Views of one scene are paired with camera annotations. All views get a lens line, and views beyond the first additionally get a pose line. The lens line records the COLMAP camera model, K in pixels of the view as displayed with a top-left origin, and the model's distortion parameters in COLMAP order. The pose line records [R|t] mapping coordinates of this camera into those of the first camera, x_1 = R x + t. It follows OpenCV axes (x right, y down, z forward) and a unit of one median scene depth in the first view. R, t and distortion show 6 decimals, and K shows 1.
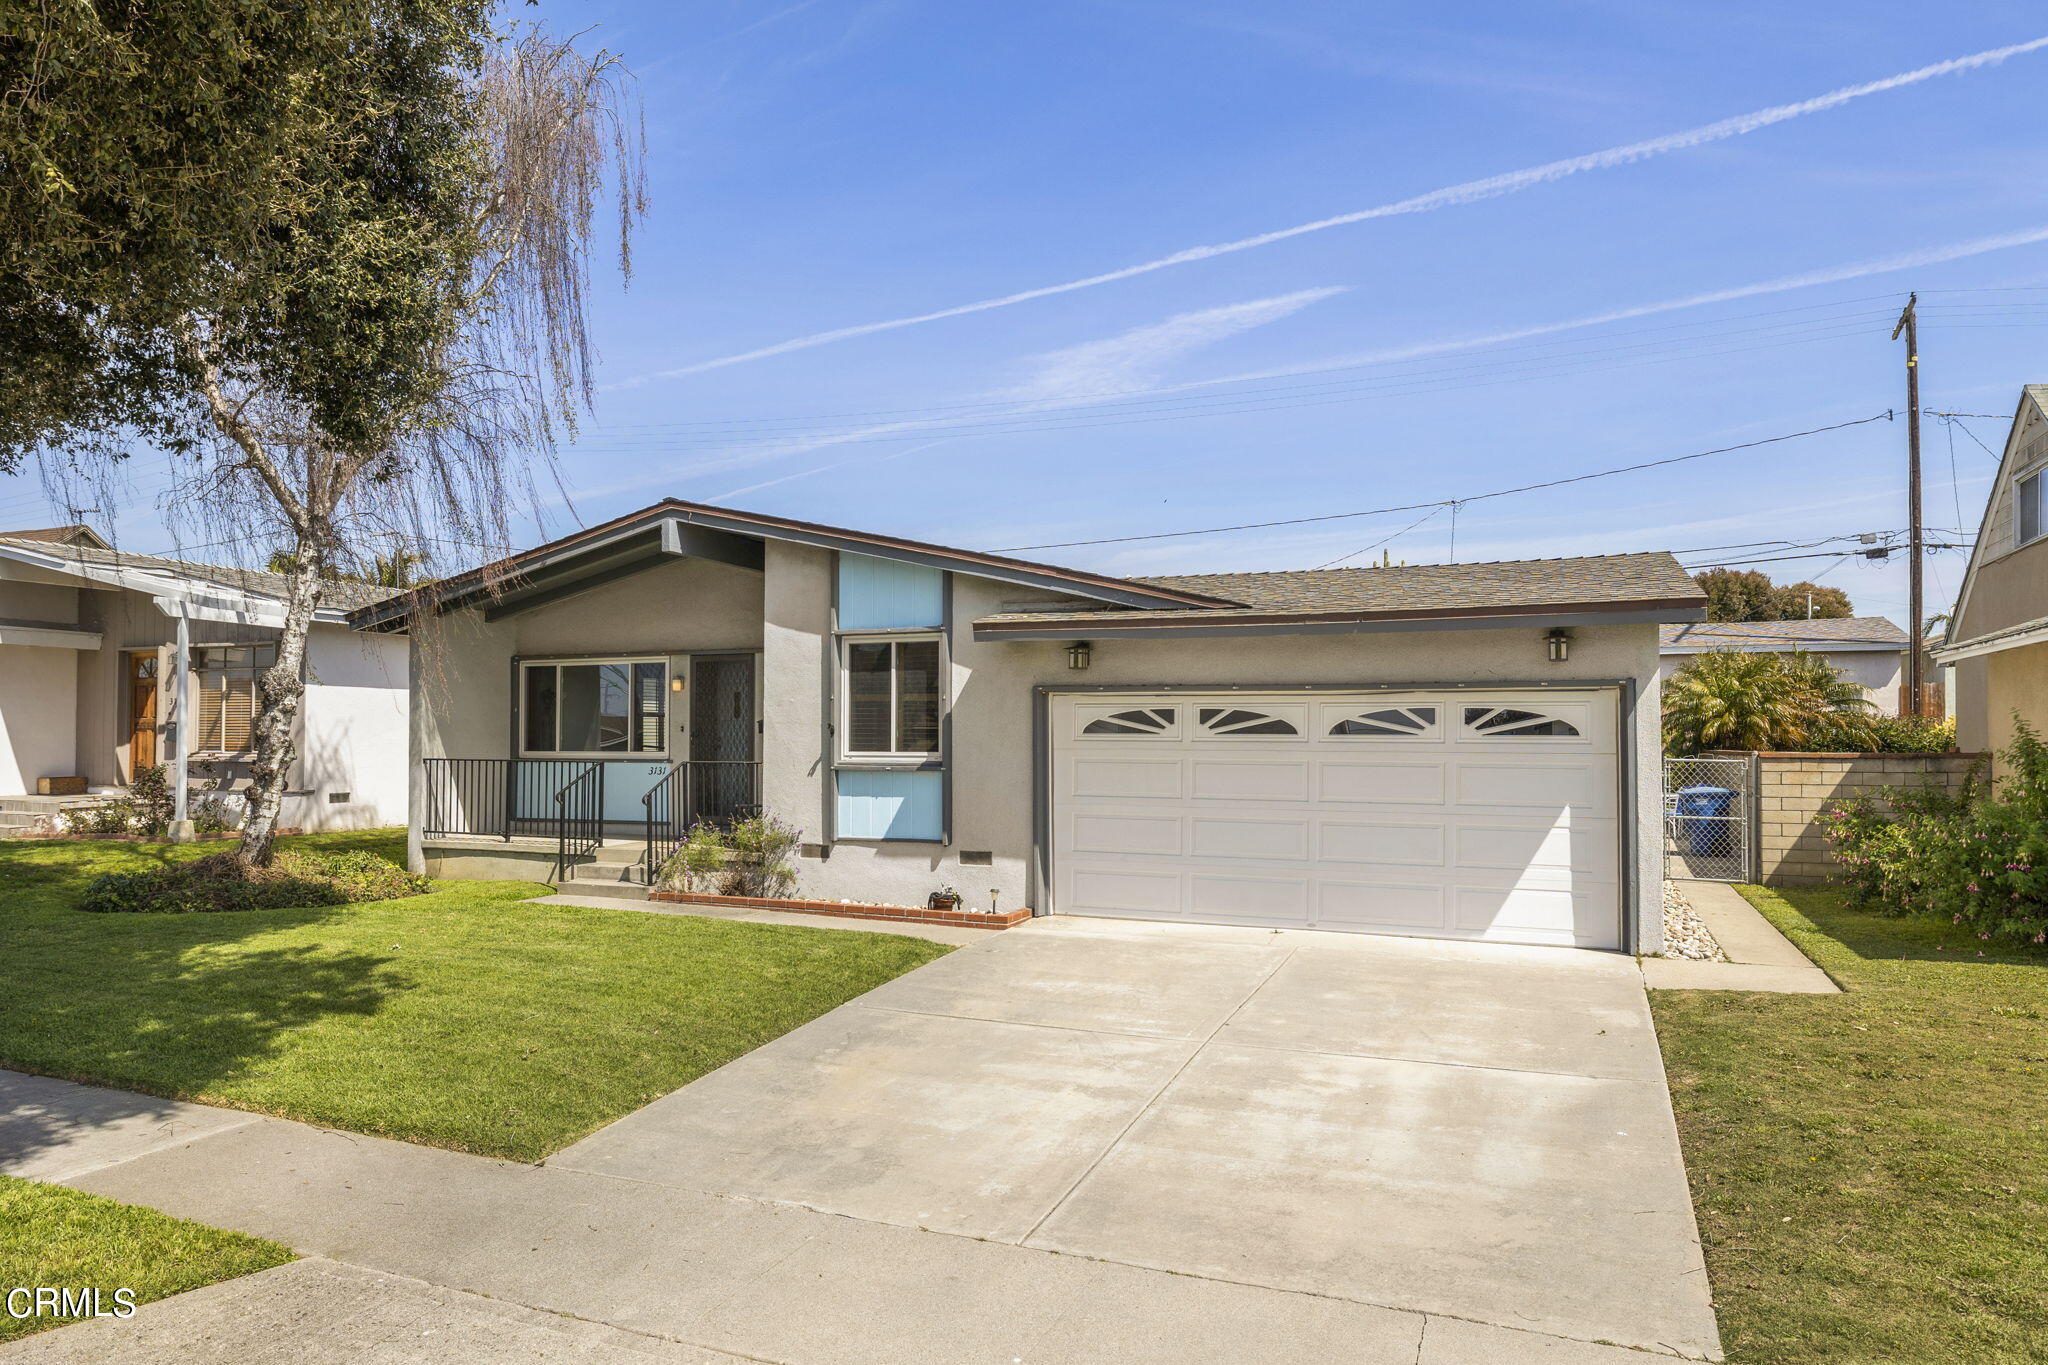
lens RADIAL K [[1277.1, 0, 1020.7], [0, 1277.1, 718.0], [0, 0, 1]] dist [0.001751, -0.001339]
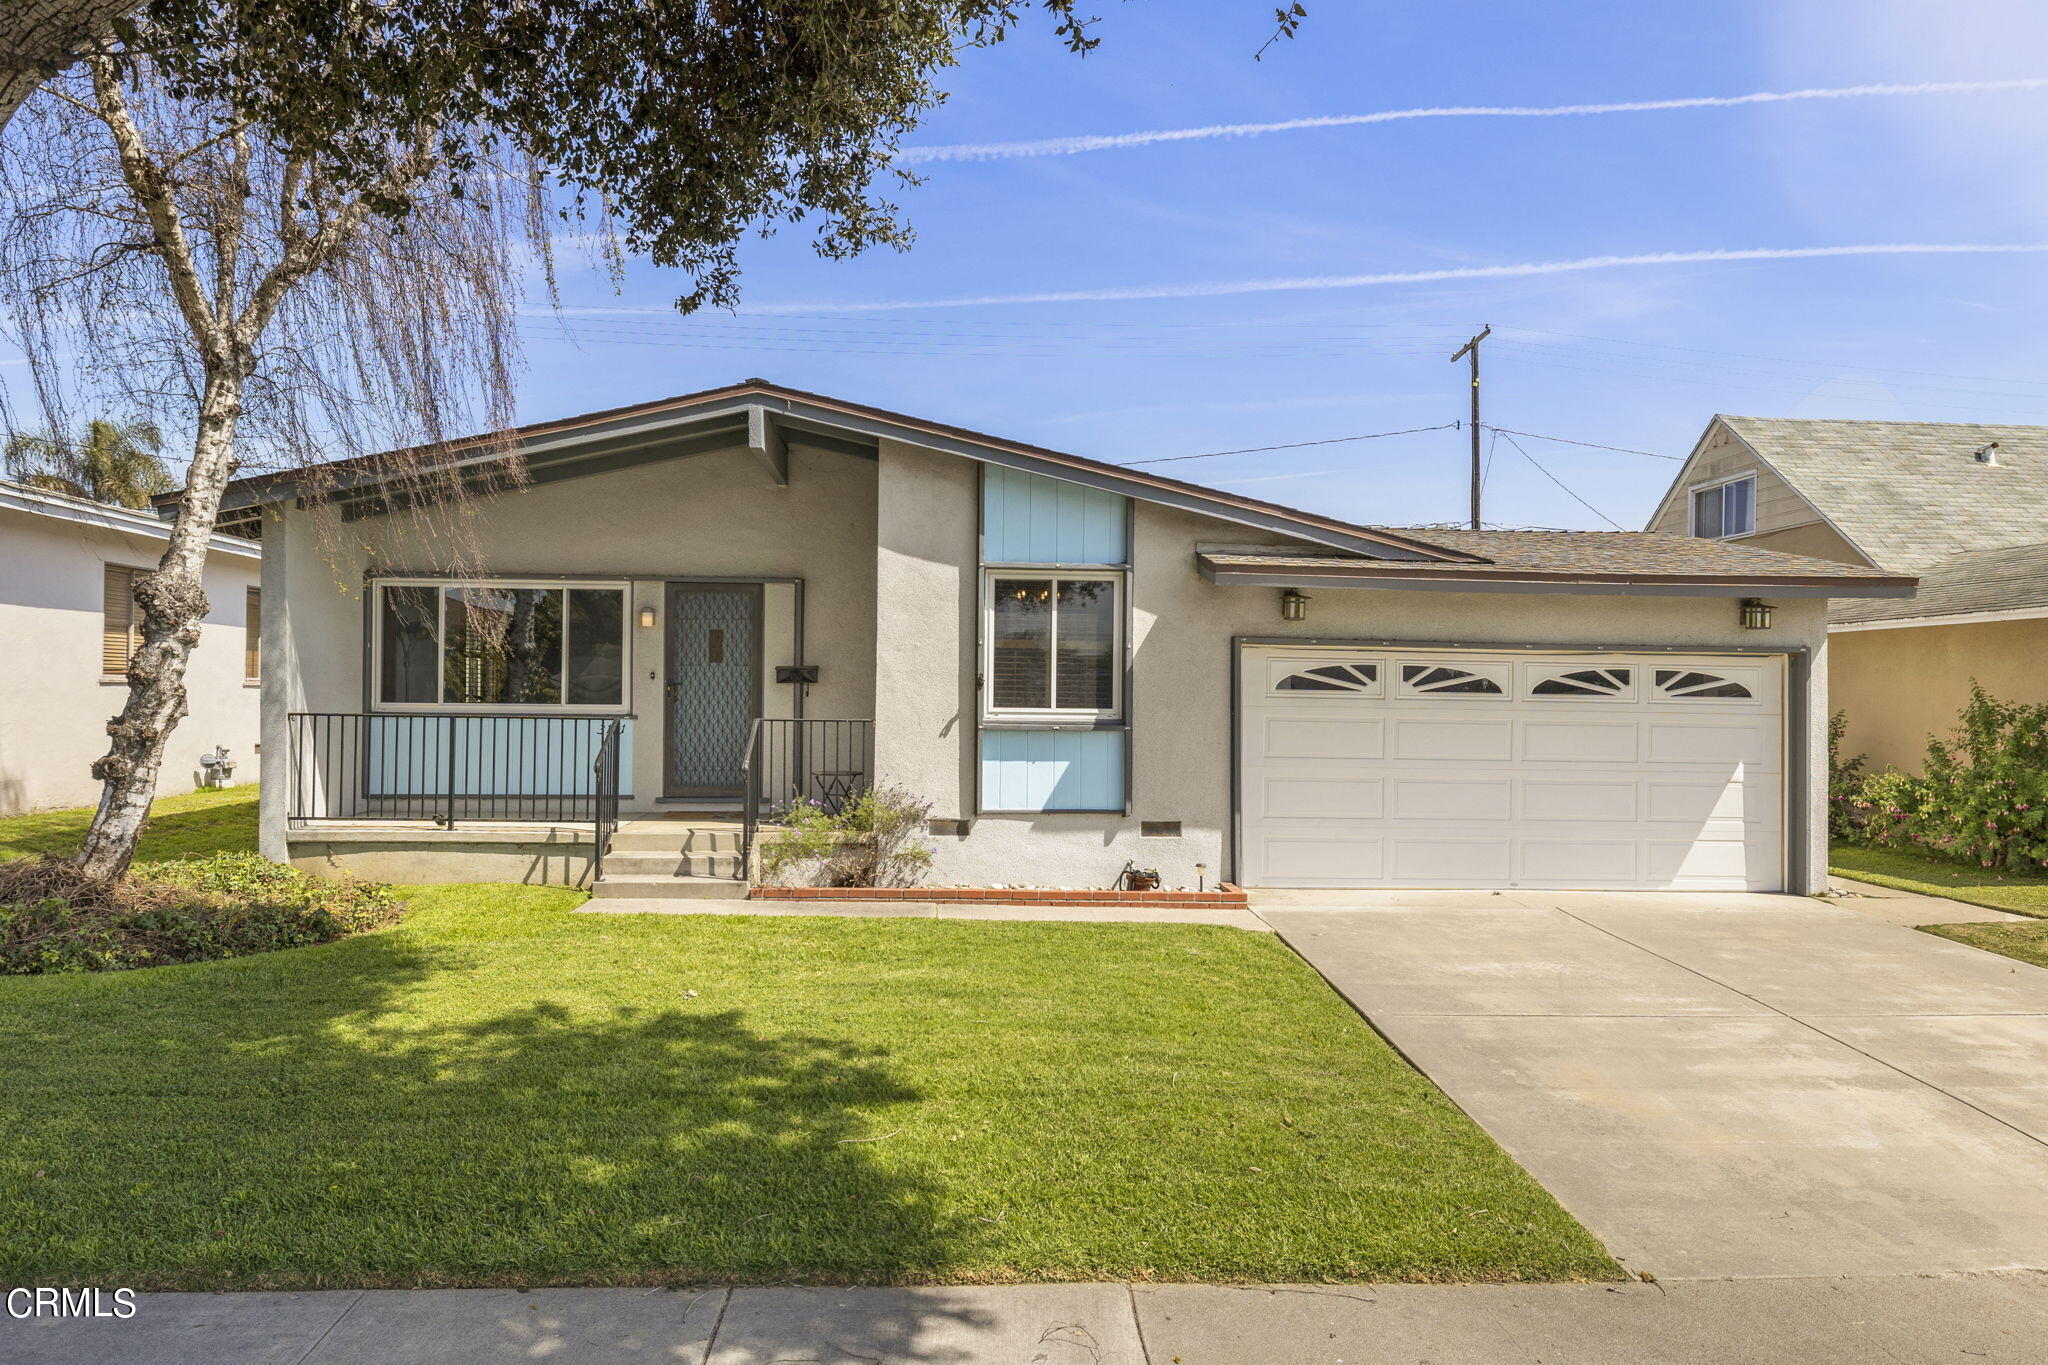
lens RADIAL K [[1282.1, 0, 1024.0], [0, 1282.1, 682.5], [0, 0, 1]] dist [-0.002201, 0.000766]
pose [[0.897329, 0.012905, 0.441174, -0.497744], [-0.018317, 0.999800, 0.008010, 0.002810], [-0.440983, -0.015268, 0.897386, 0.241773]]
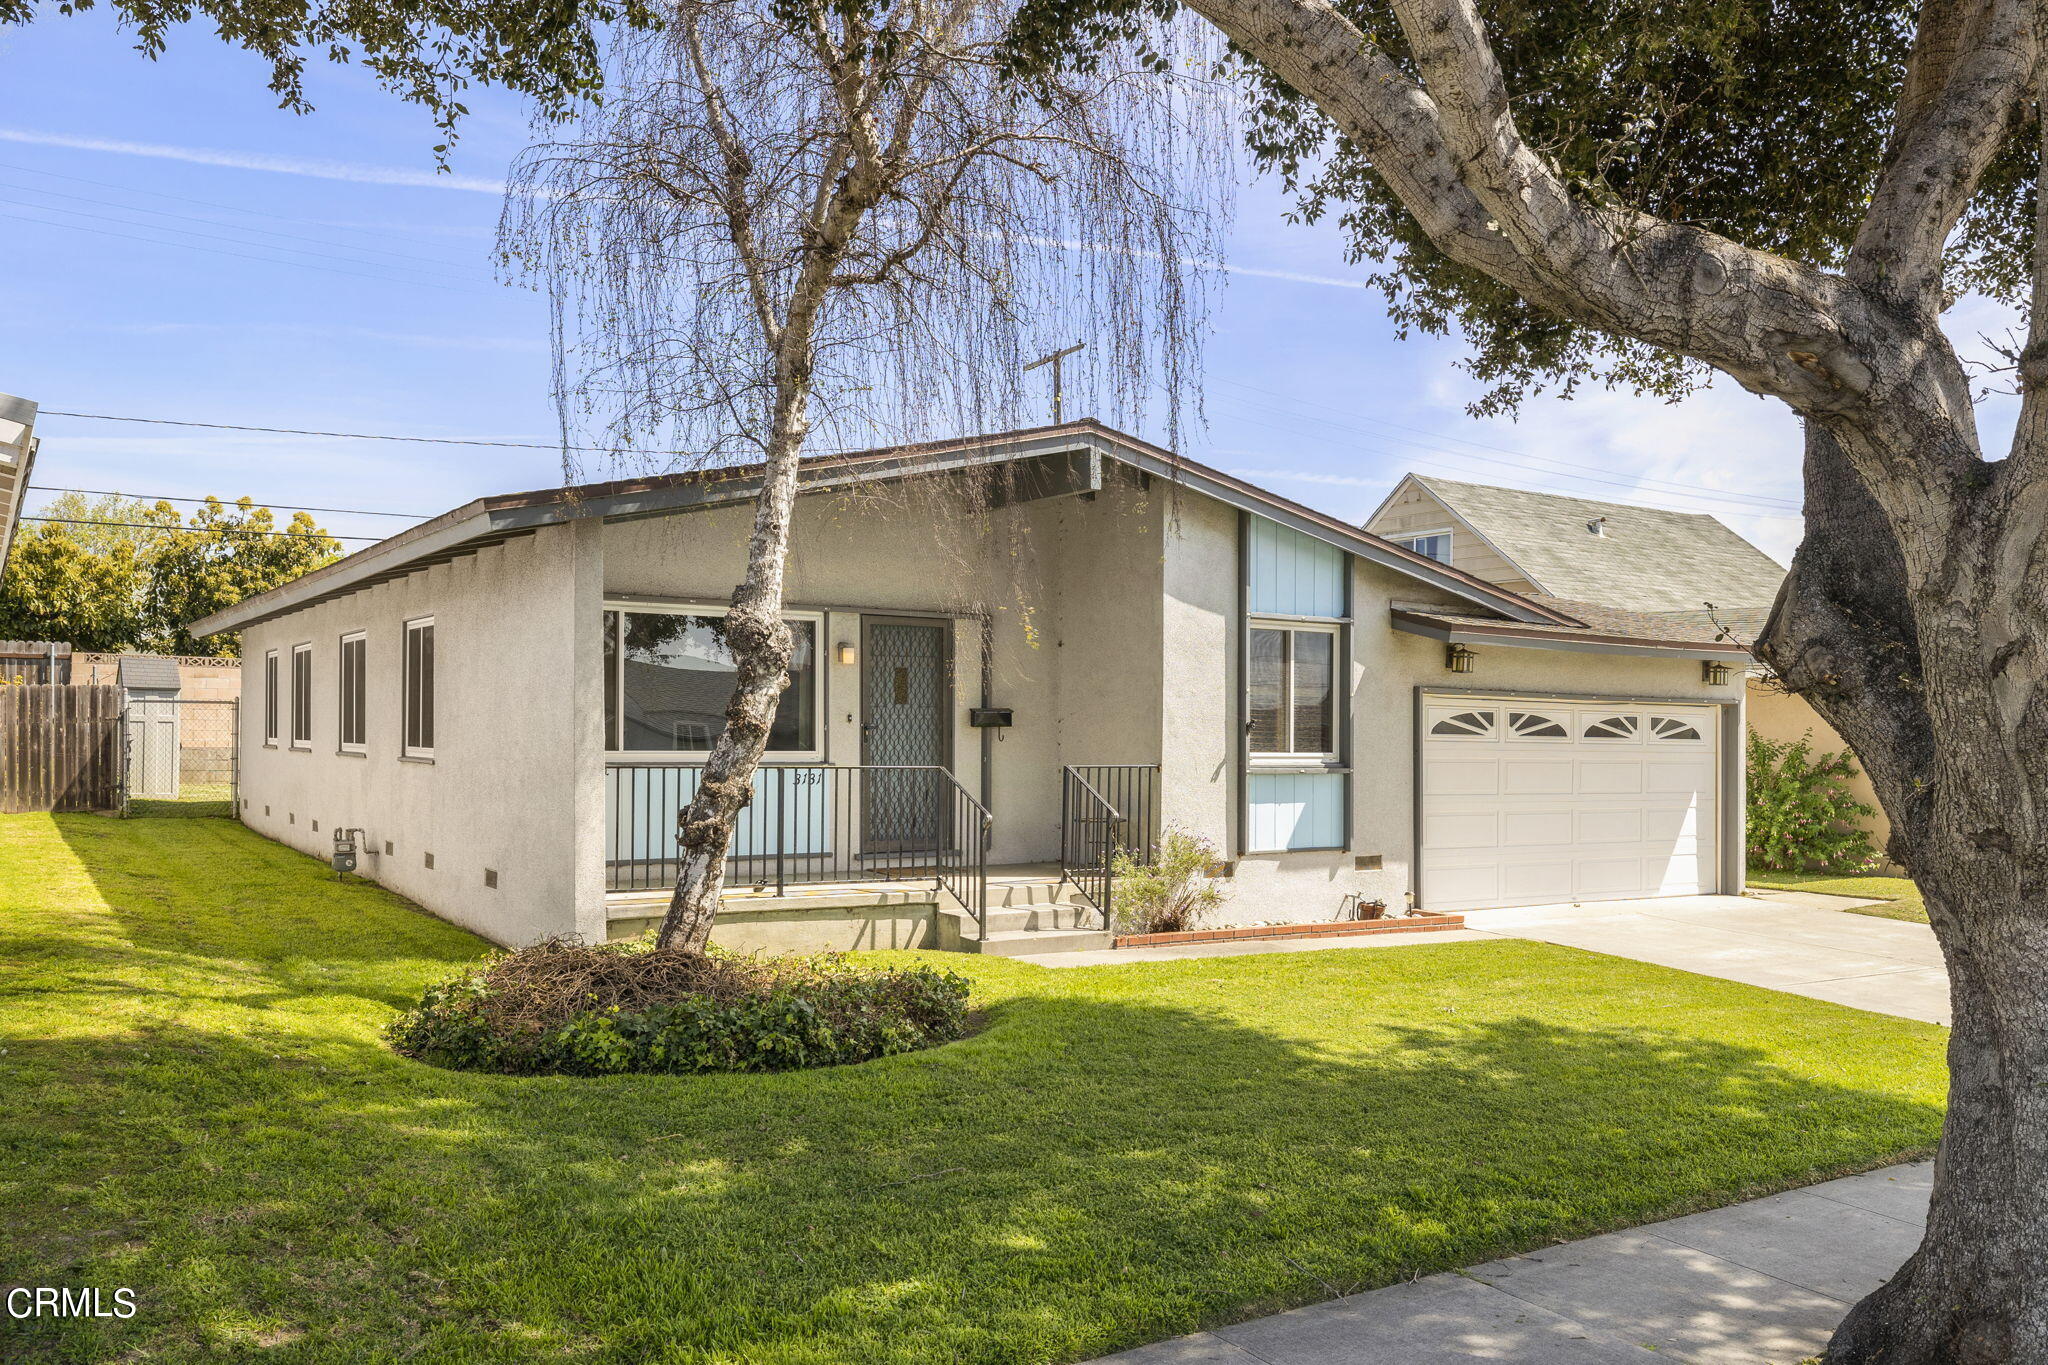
lens RADIAL K [[1618.3, 0, 1022.1], [0, 1618.3, 714.3], [0, 0, 1]] dist [-0.005577, -0.001252]
pose [[0.562380, 0.014818, 0.826746, -1.152460], [-0.025896, 0.999665, -0.000302, 0.004916], [-0.826474, -0.021240, 0.562575, 0.519661]]
